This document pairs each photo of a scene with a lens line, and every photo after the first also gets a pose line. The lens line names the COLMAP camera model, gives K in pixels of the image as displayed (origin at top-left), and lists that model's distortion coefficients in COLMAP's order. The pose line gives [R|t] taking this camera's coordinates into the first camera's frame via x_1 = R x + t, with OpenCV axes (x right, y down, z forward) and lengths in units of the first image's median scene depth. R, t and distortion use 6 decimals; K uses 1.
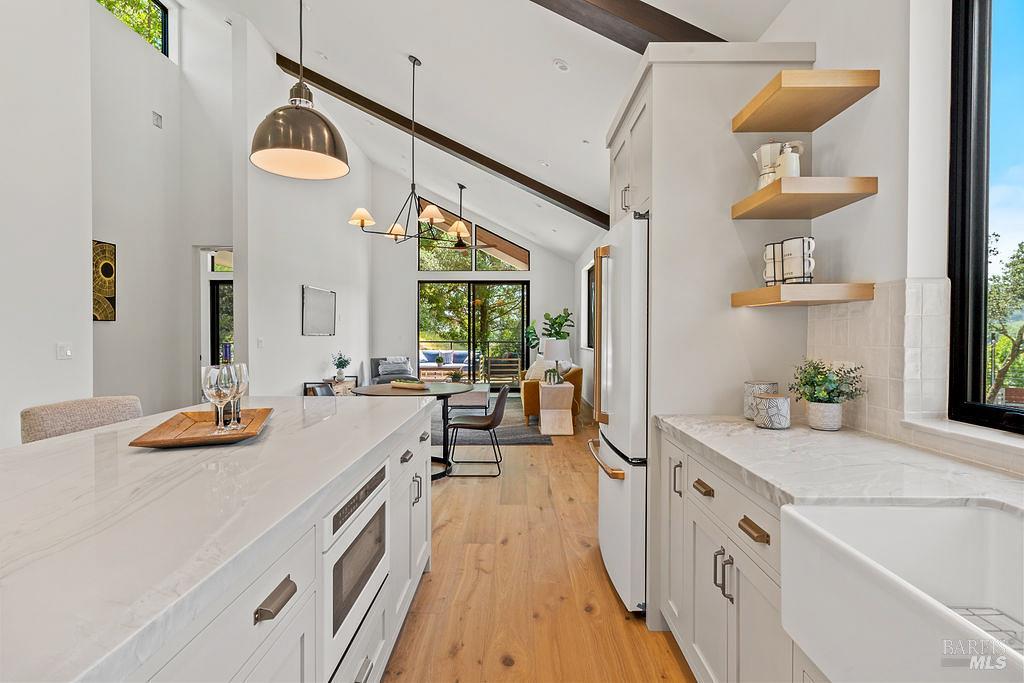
lens RADIAL K [[499.1, 0, 512.0], [0, 499.1, 341.5], [0, 0, 1]] dist [0.000851, 0.001012]
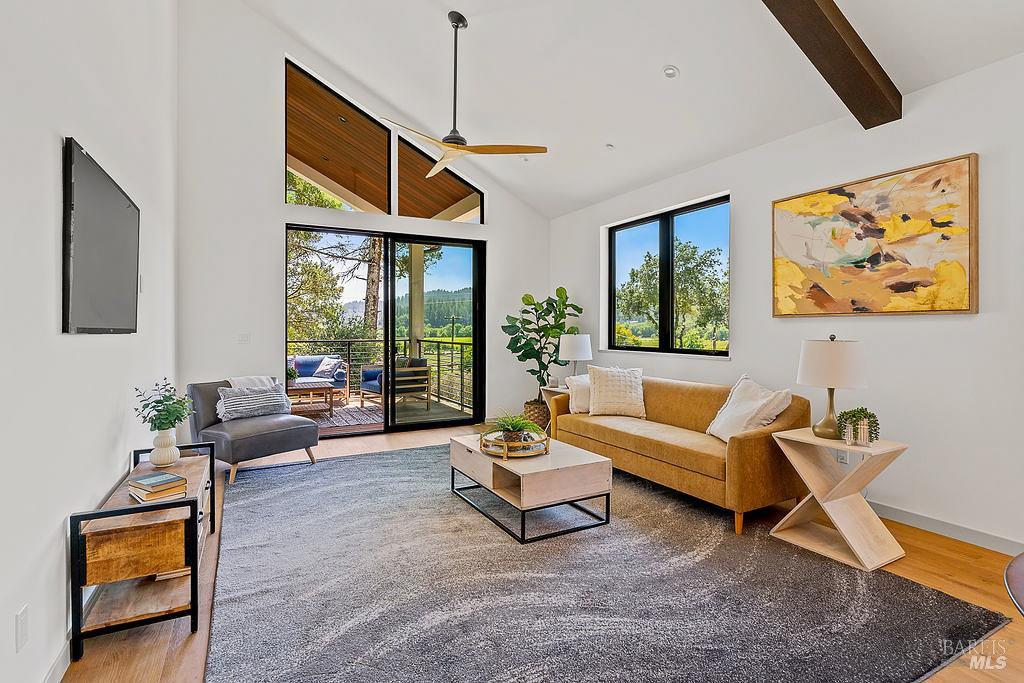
lens RADIAL K [[499.1, 0, 512.0], [0, 499.1, 341.5], [0, 0, 1]] dist [0.000851, 0.001012]
pose [[0.877566, -0.011721, 0.479312, -1.037643], [0.006797, 0.999905, 0.012006, -0.029068], [-0.479407, -0.007279, 0.877563, 2.039446]]
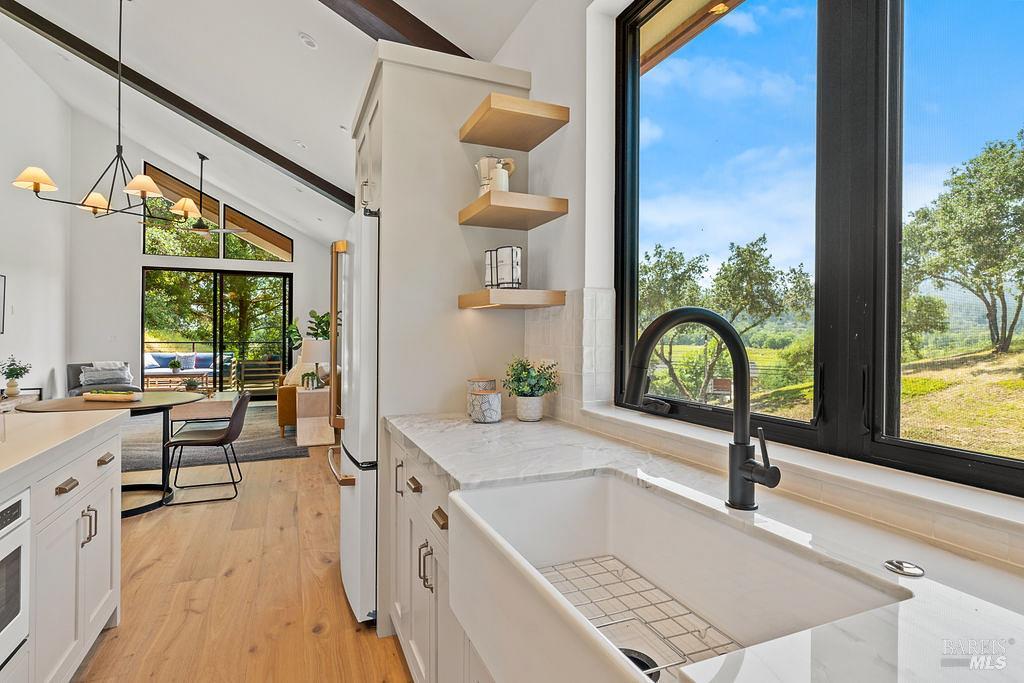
lens RADIAL K [[527.1, 0, 509.5], [0, 527.1, 336.7], [0, 0, 1]] dist [-0.000925, 0.001219]
pose [[0.918537, 0.002699, 0.395326, 0.086484], [0.001202, 0.999953, -0.009619, 0.000490], [-0.395333, 0.009310, 0.918491, -0.045138]]
